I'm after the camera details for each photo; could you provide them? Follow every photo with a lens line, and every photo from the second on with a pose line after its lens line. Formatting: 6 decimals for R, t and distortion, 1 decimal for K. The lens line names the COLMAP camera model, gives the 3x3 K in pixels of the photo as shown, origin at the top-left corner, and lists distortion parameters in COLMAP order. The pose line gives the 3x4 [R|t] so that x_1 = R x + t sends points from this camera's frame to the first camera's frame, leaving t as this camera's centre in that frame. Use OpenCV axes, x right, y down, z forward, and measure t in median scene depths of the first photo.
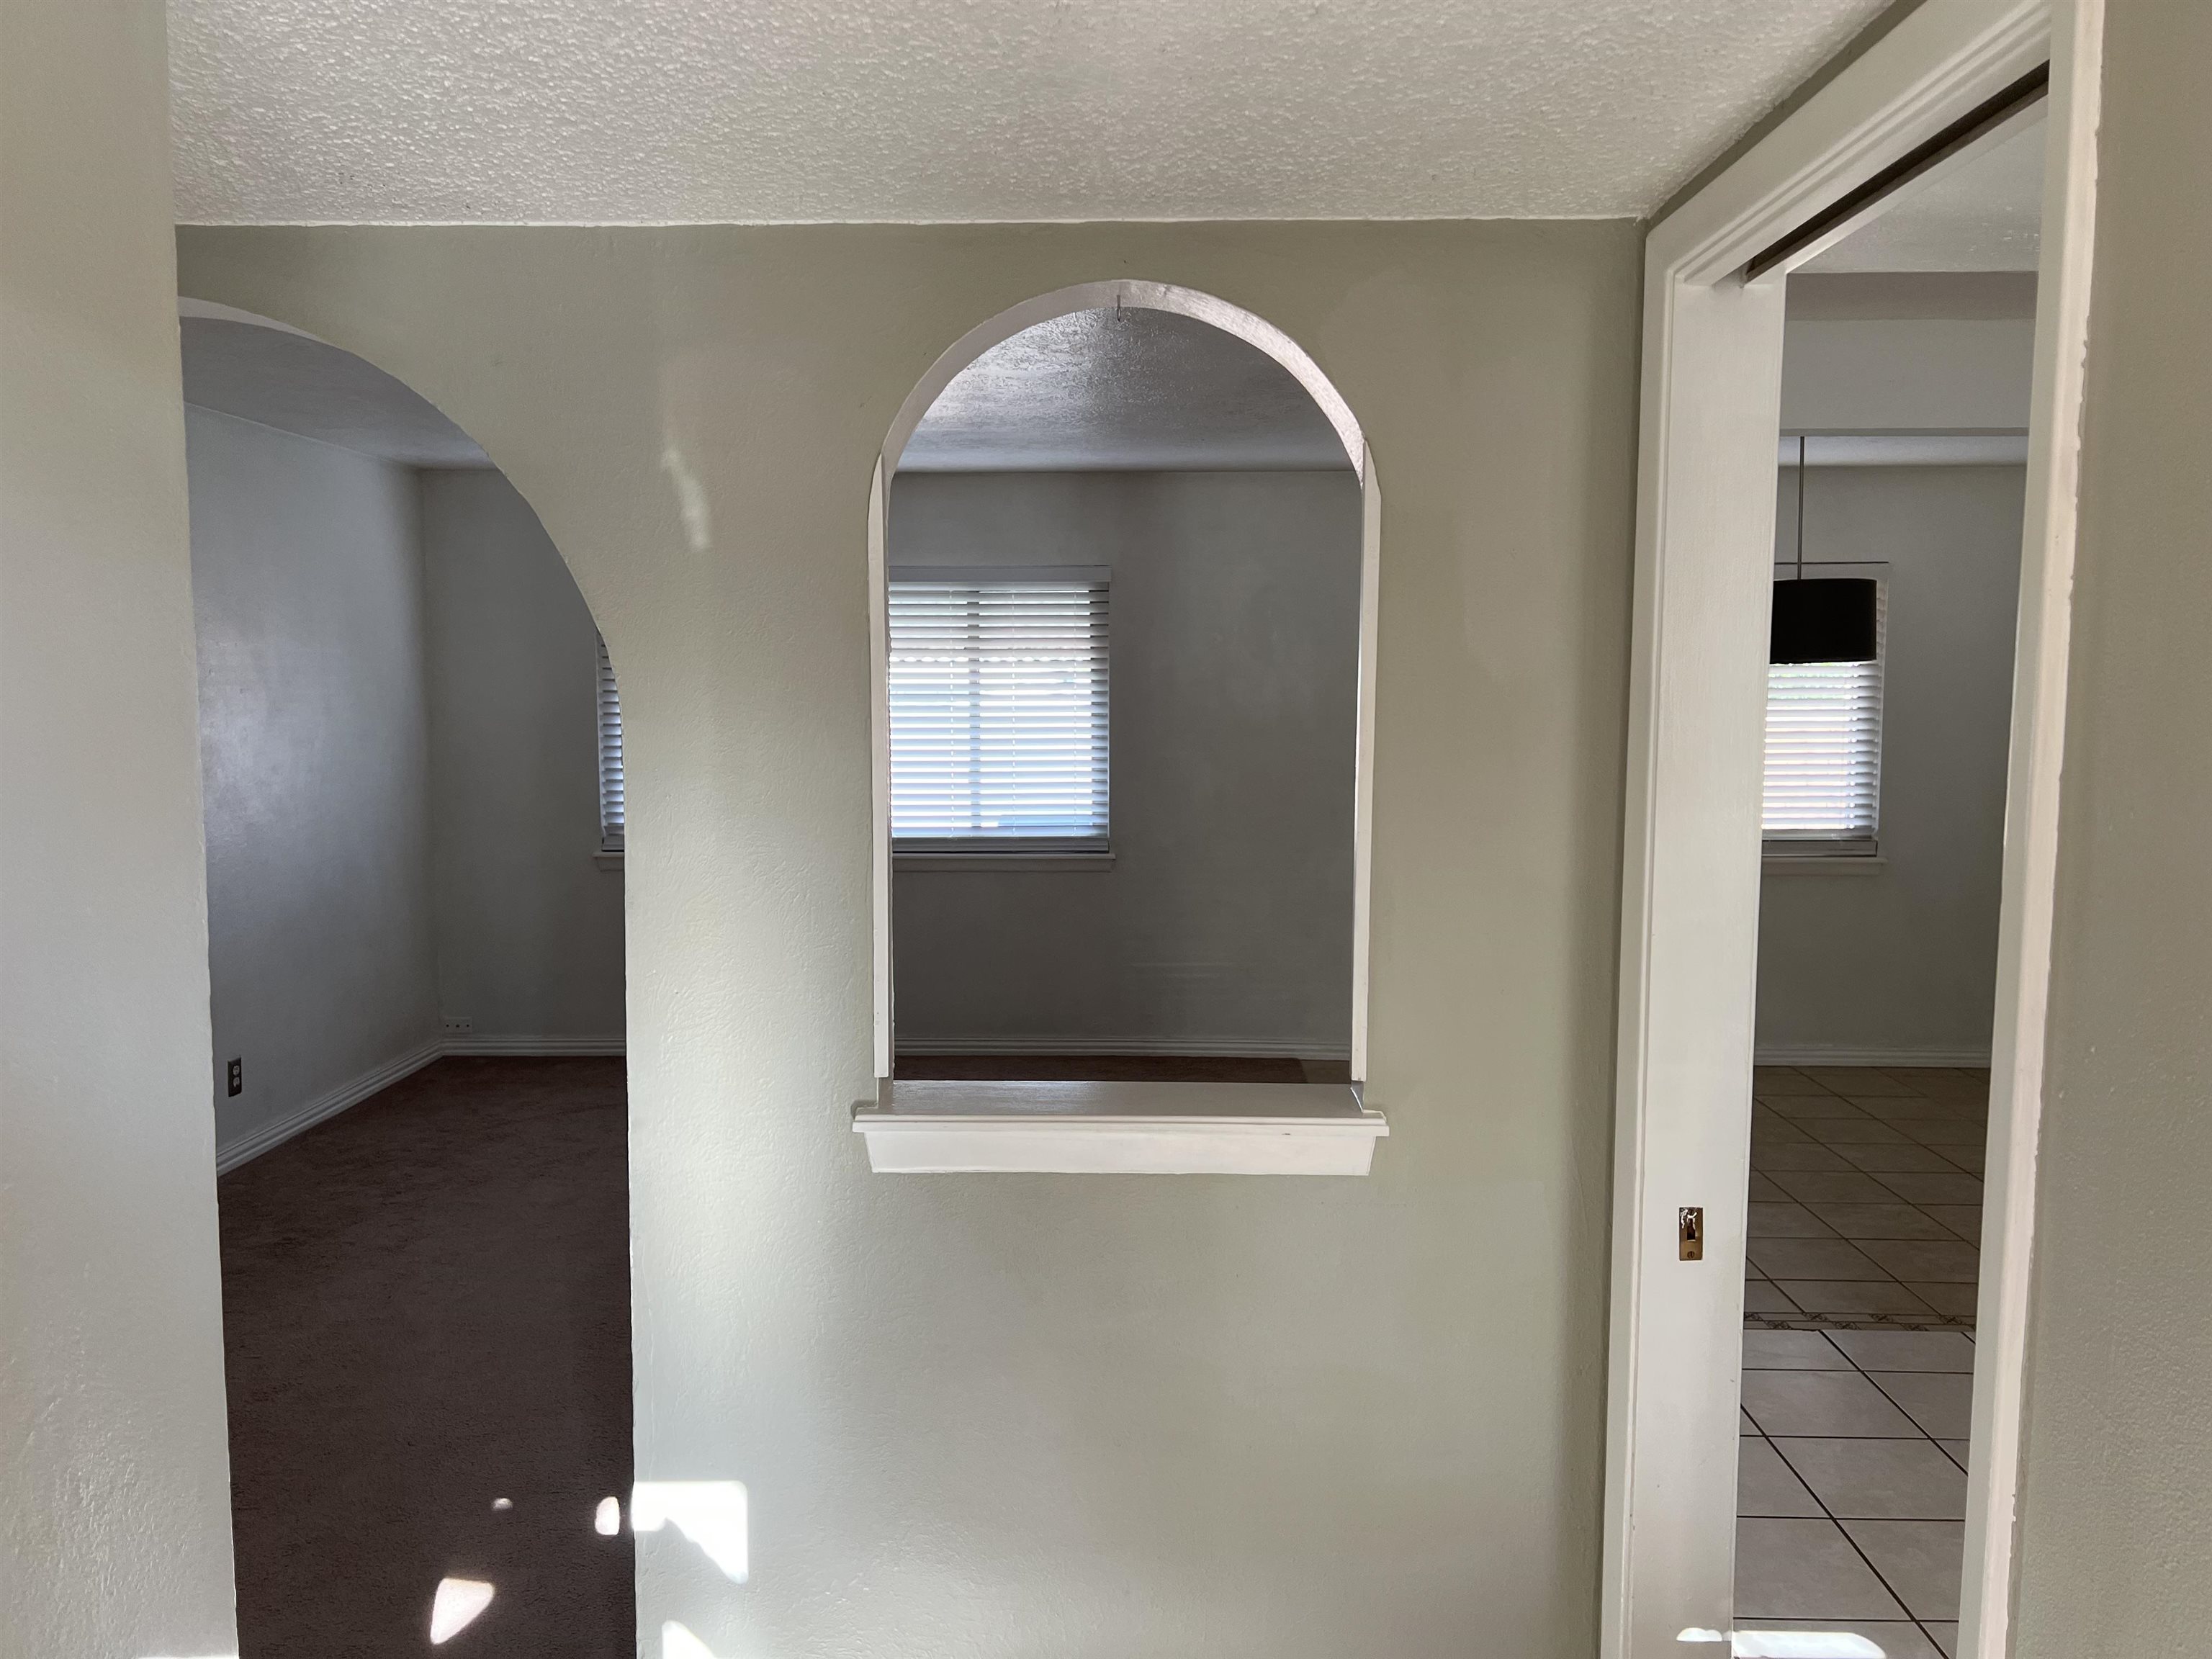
lens RADIAL K [[1655.4, 0, 1106.0], [0, 1655.4, 829.5], [0, 0, 1]] dist [0.099802, -0.109453]
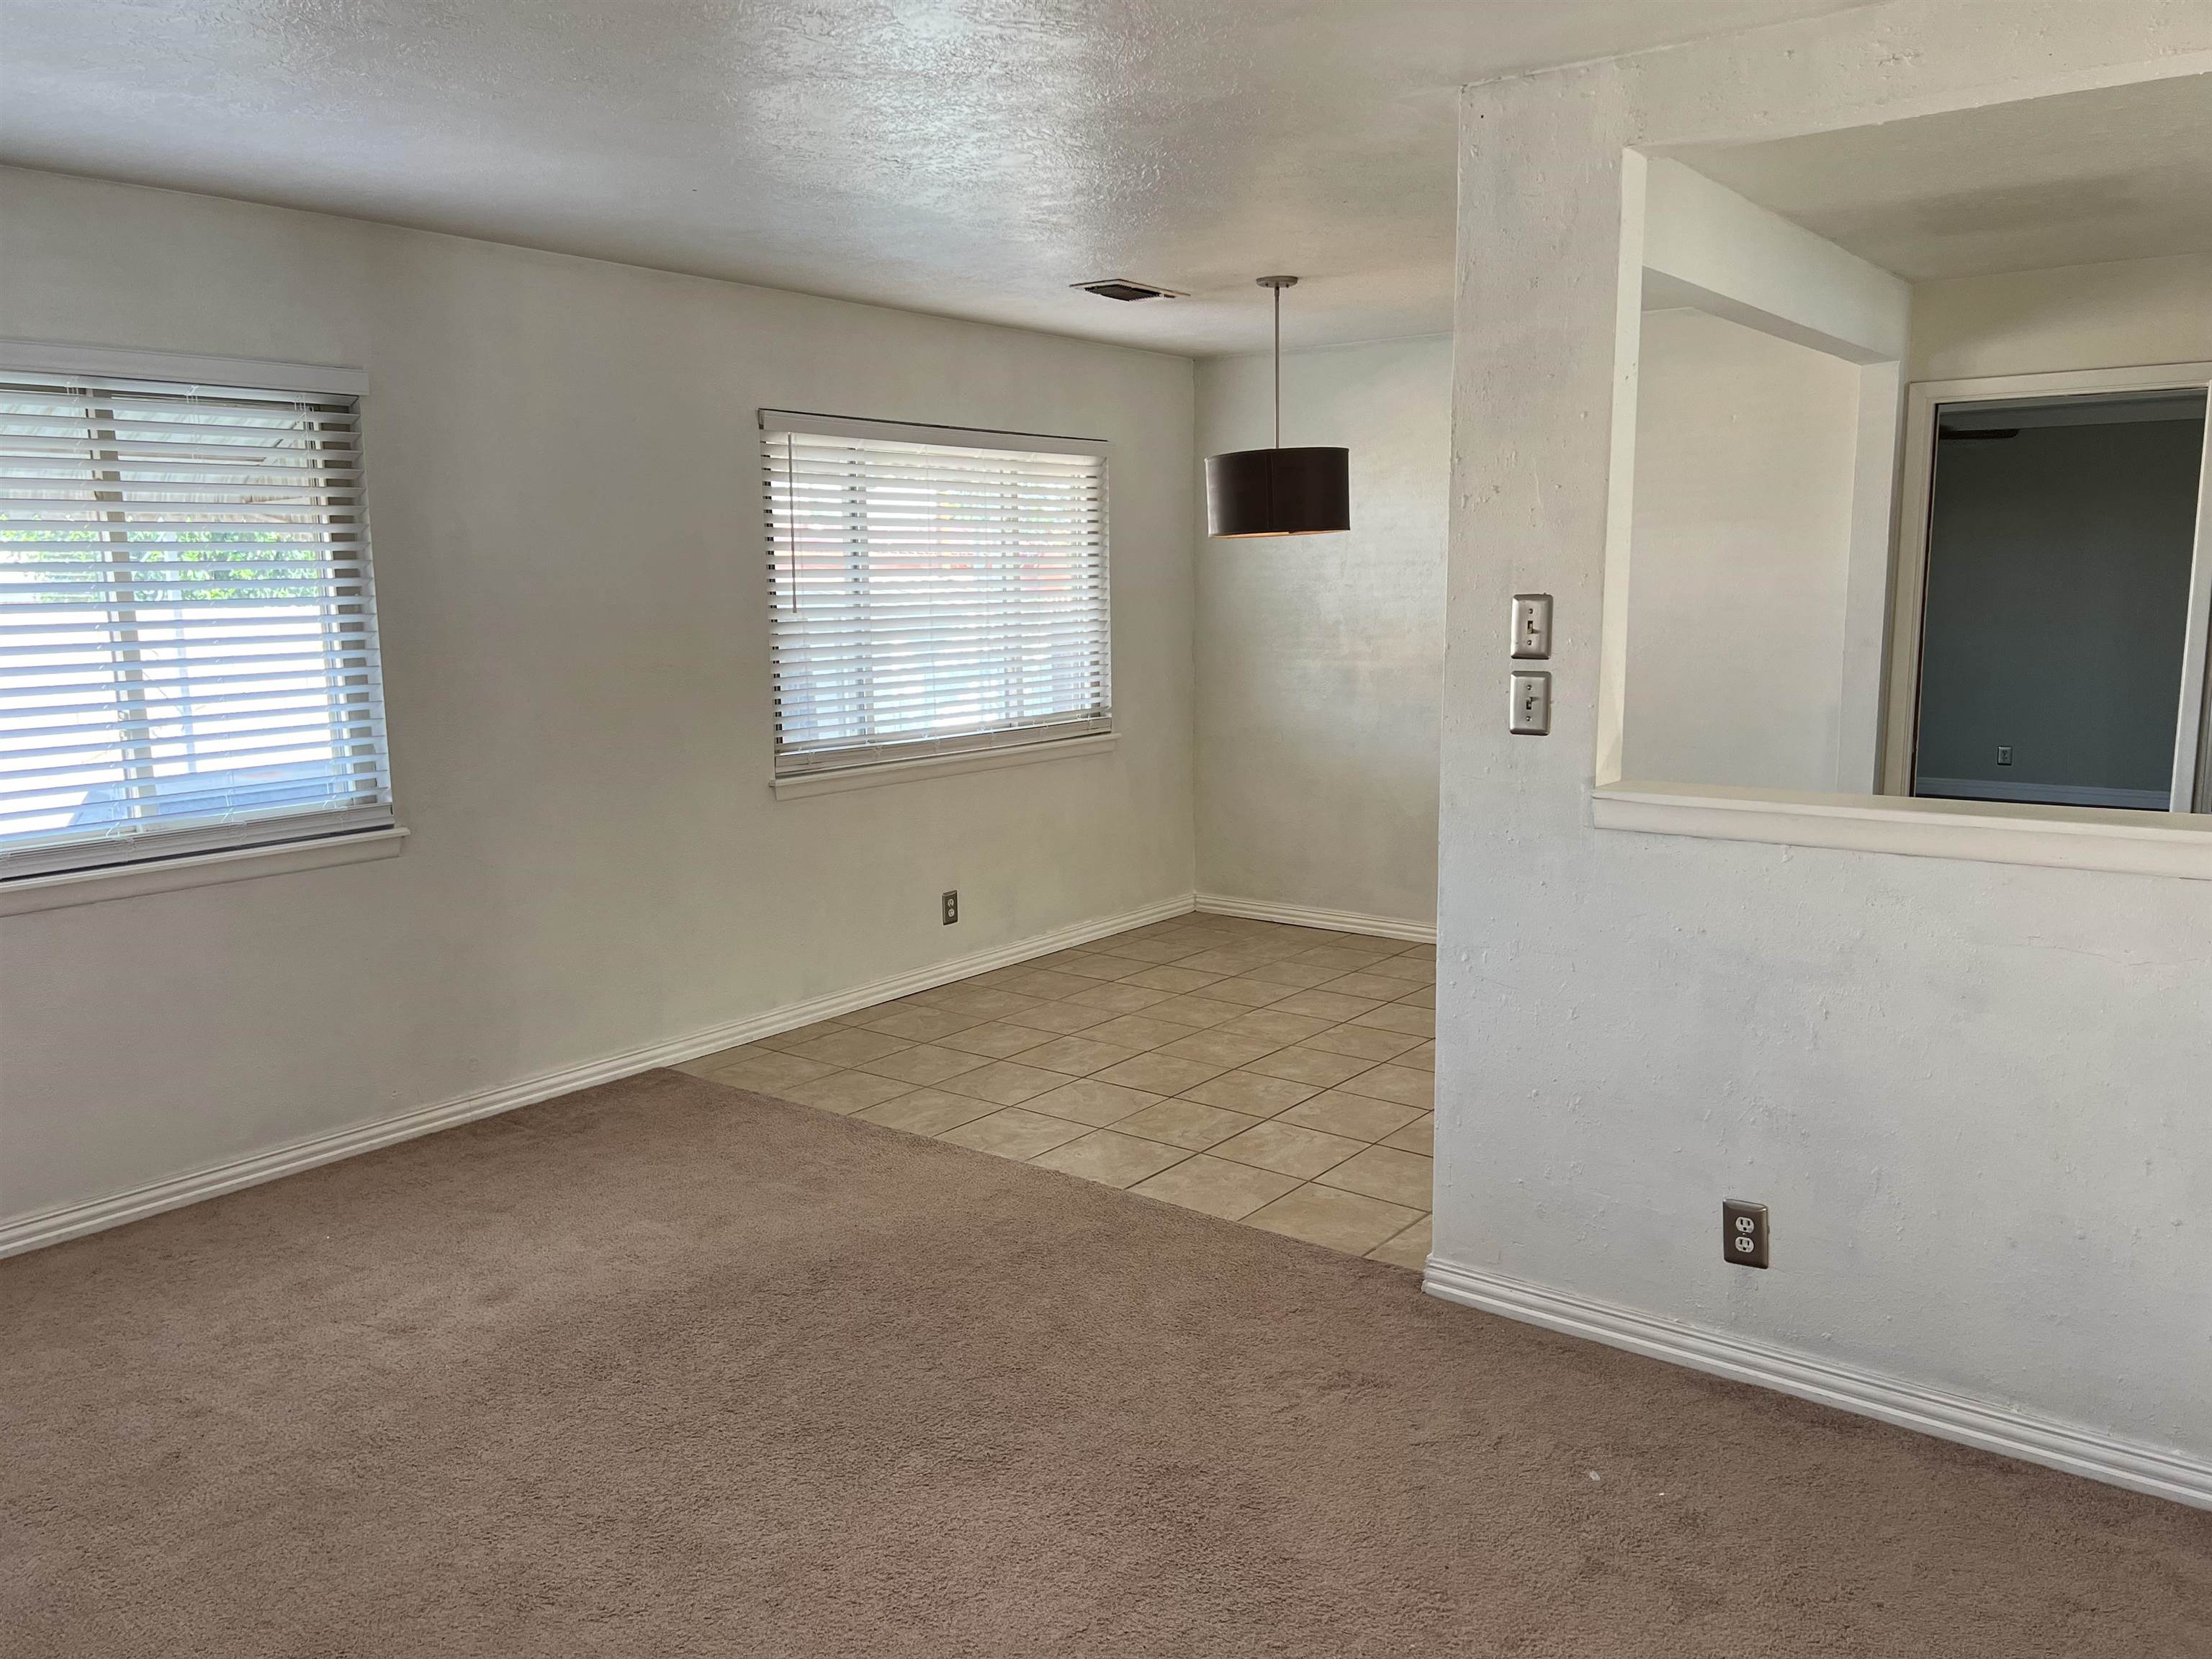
lens RADIAL K [[1655.4, 0, 1106.0], [0, 1655.4, 829.5], [0, 0, 1]] dist [0.099802, -0.109453]
pose [[0.593315, -0.130775, 0.794277, -0.355452], [0.090976, 0.991287, 0.095254, -0.022141], [-0.799813, 0.015744, 0.600042, 0.397656]]
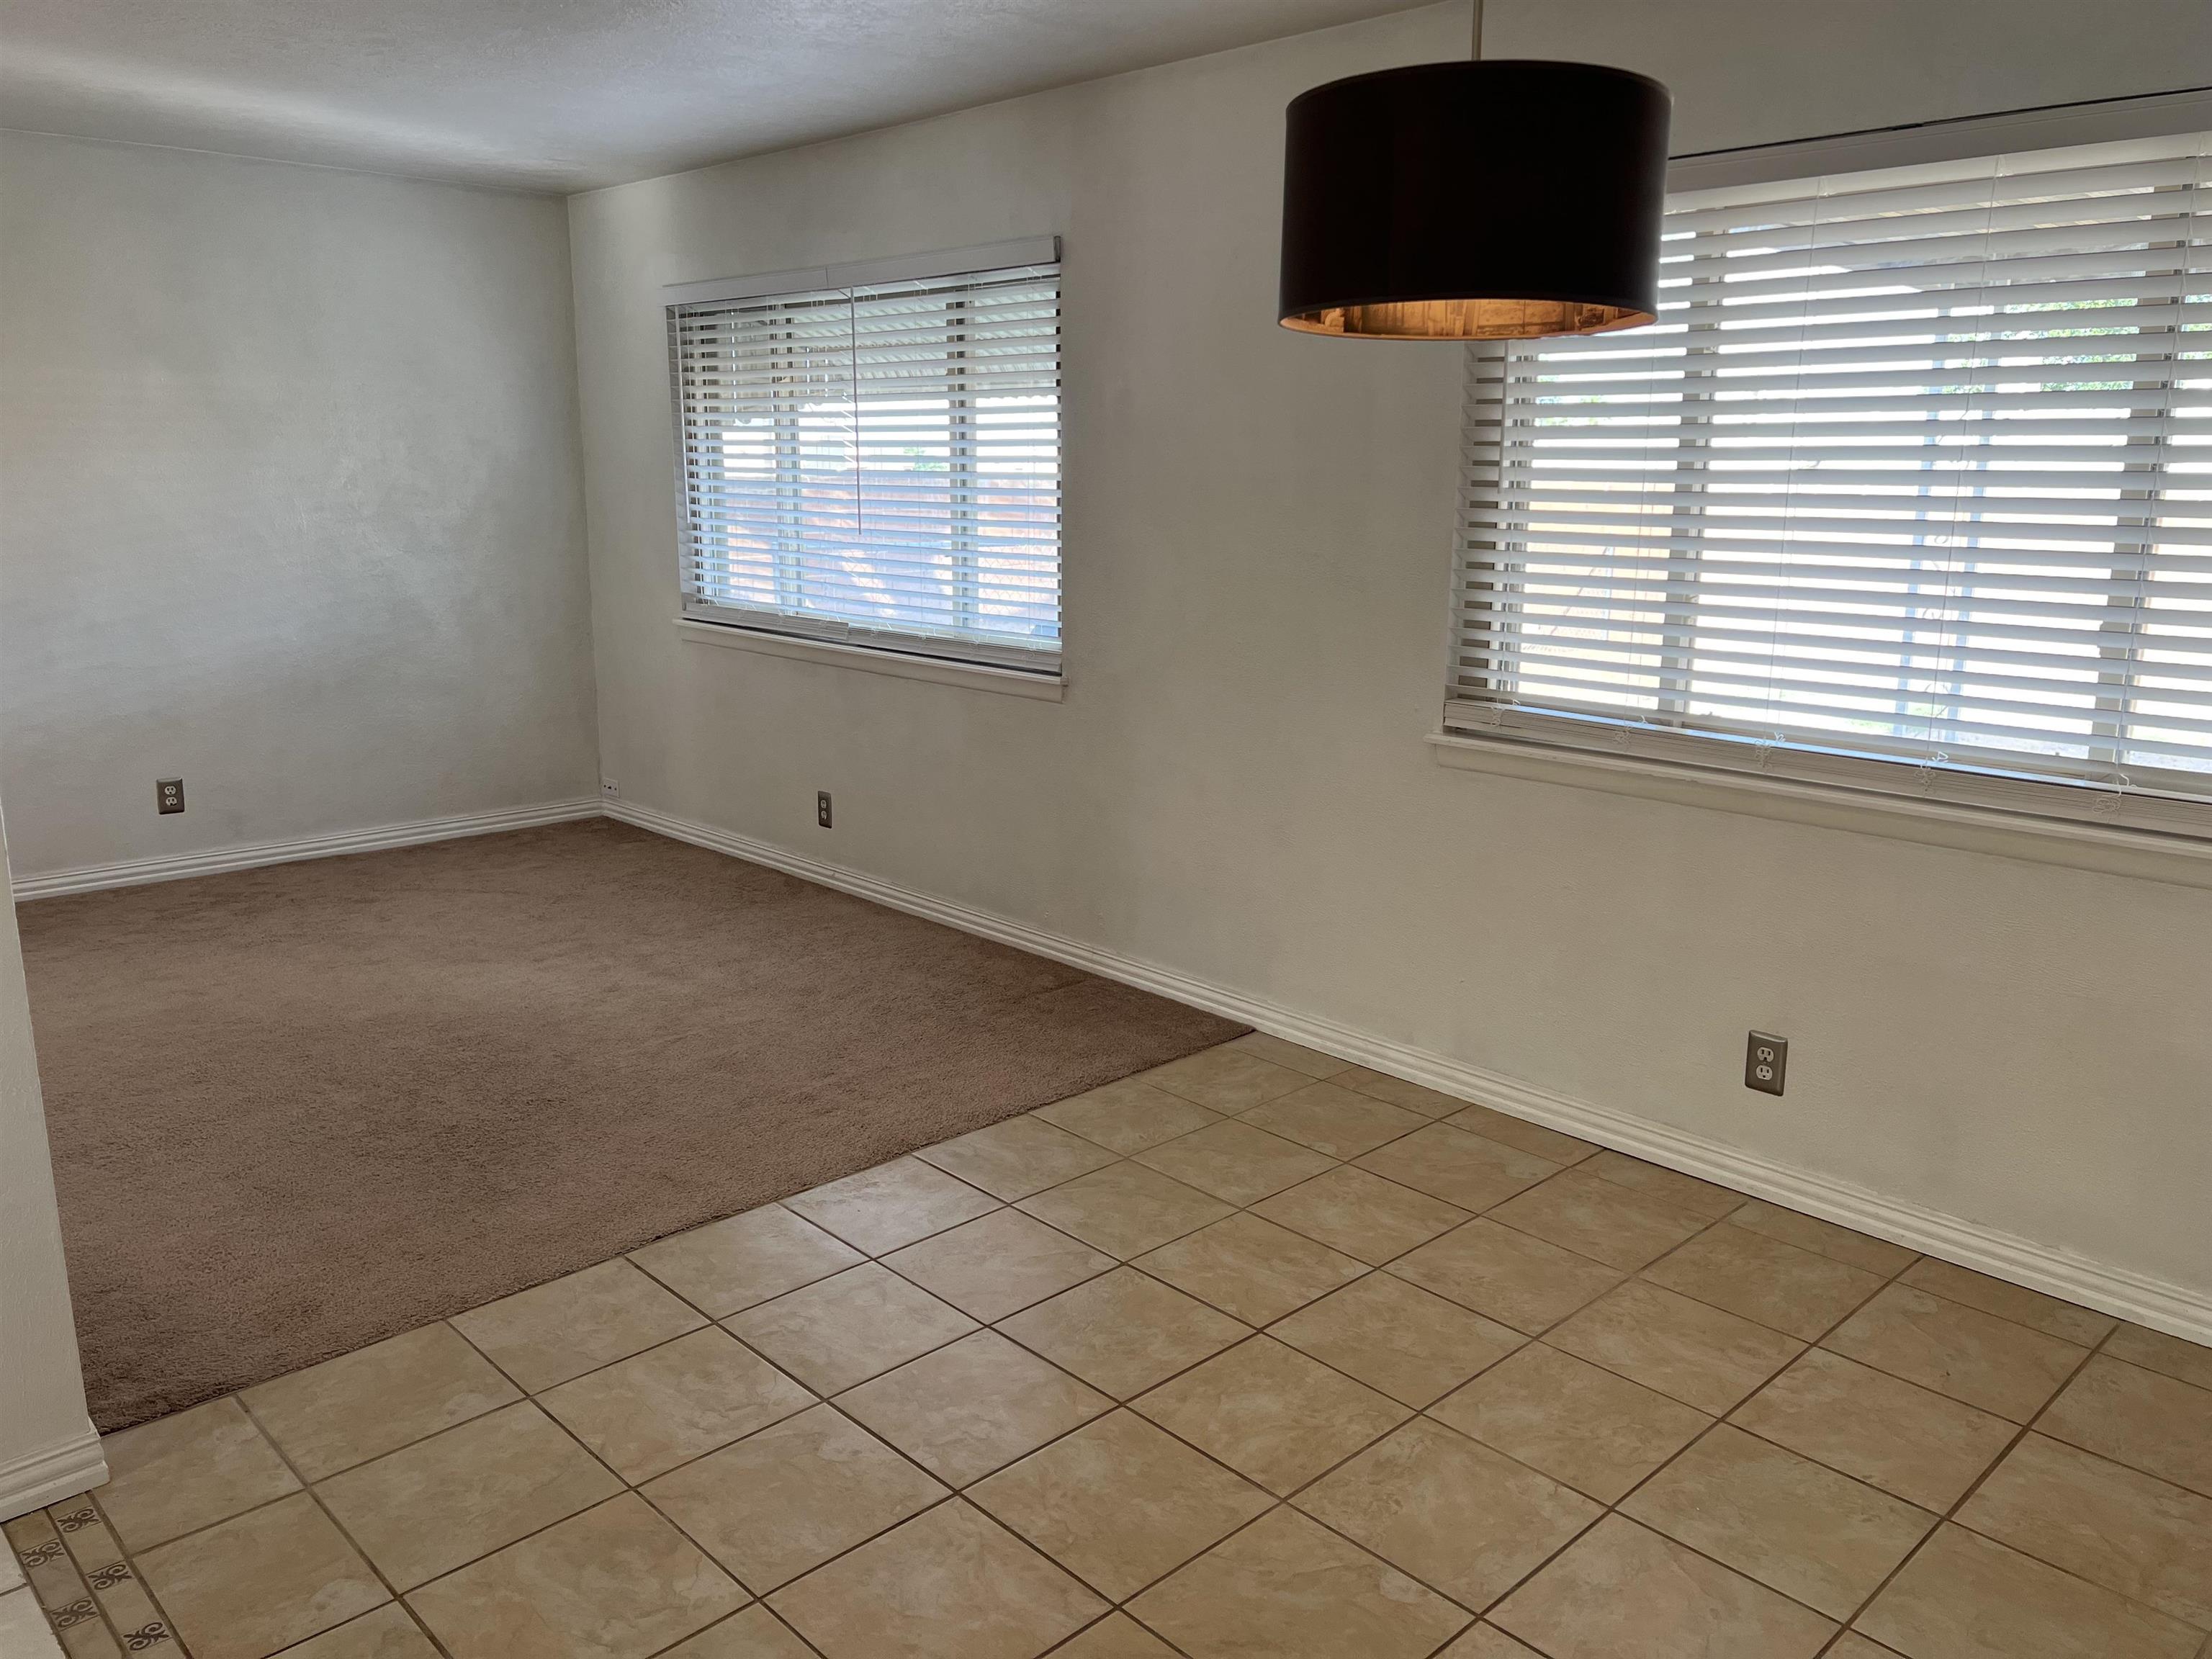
lens RADIAL K [[1655.4, 0, 1106.0], [0, 1655.4, 829.5], [0, 0, 1]] dist [0.099802, -0.109453]
pose [[0.710410, 0.161078, -0.685107, 0.505613], [-0.072032, 0.984985, 0.156892, -0.032505], [0.700092, -0.062108, 0.711347, 0.529004]]
